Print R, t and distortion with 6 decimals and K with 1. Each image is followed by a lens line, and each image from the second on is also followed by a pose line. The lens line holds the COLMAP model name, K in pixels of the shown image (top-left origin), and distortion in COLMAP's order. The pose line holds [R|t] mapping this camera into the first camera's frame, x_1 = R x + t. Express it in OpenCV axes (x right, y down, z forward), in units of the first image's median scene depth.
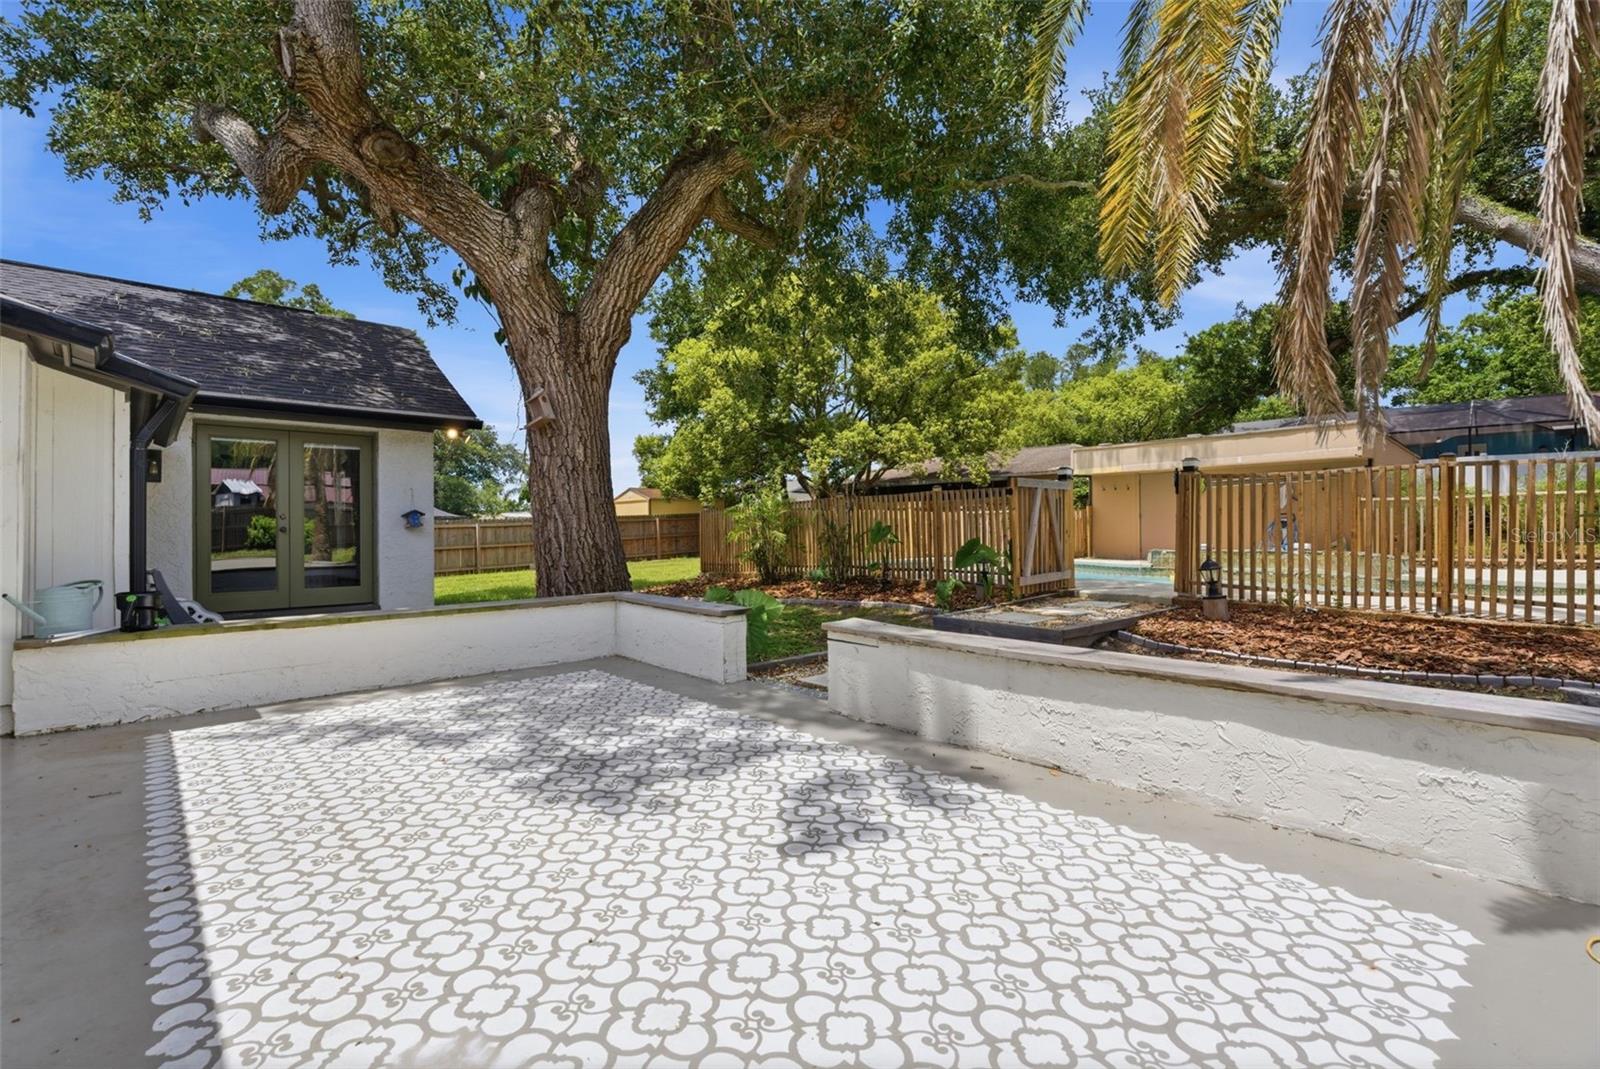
lens RADIAL K [[726.0, 0, 791.6], [0, 726.0, 534.8], [0, 0, 1]] dist [-0.004630, 0.000961]
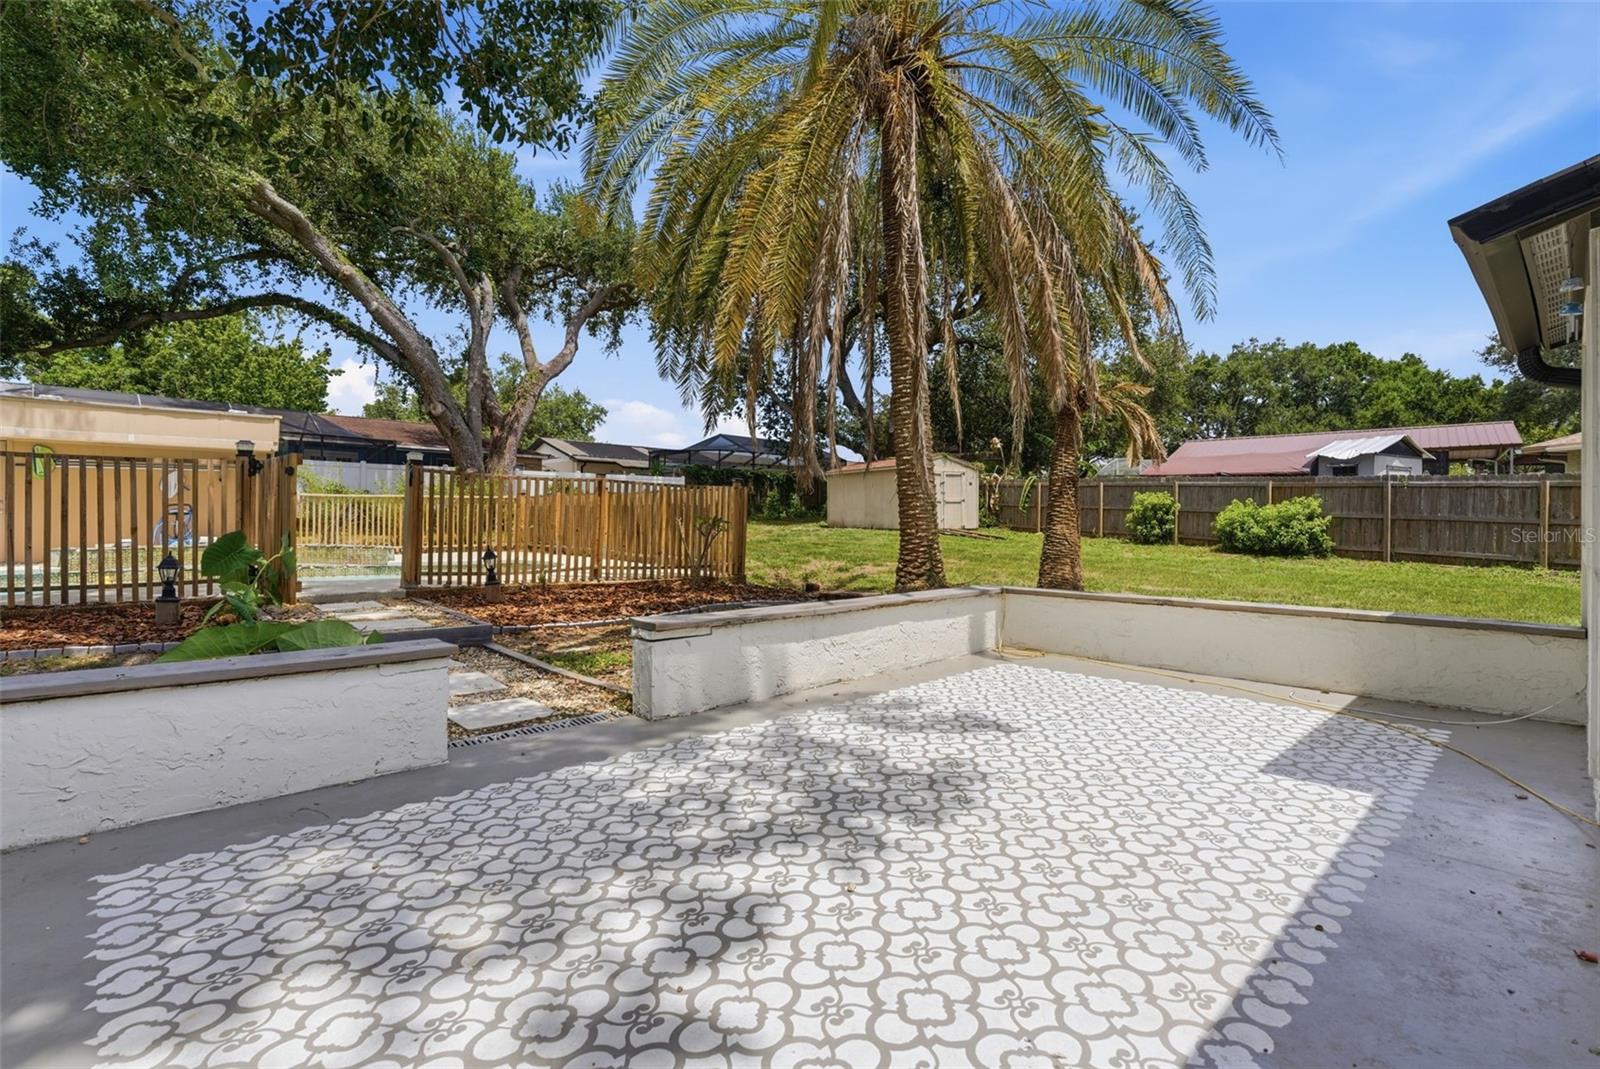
lens RADIAL K [[726.0, 0, 798.9], [0, 726.0, 529.7], [0, 0, 1]] dist [-0.004630, 0.000961]
pose [[-0.014892, -0.004646, 0.999878, -1.134758], [-0.000810, 0.999989, 0.004634, -0.005020], [-0.999889, -0.000741, -0.014896, 1.076421]]
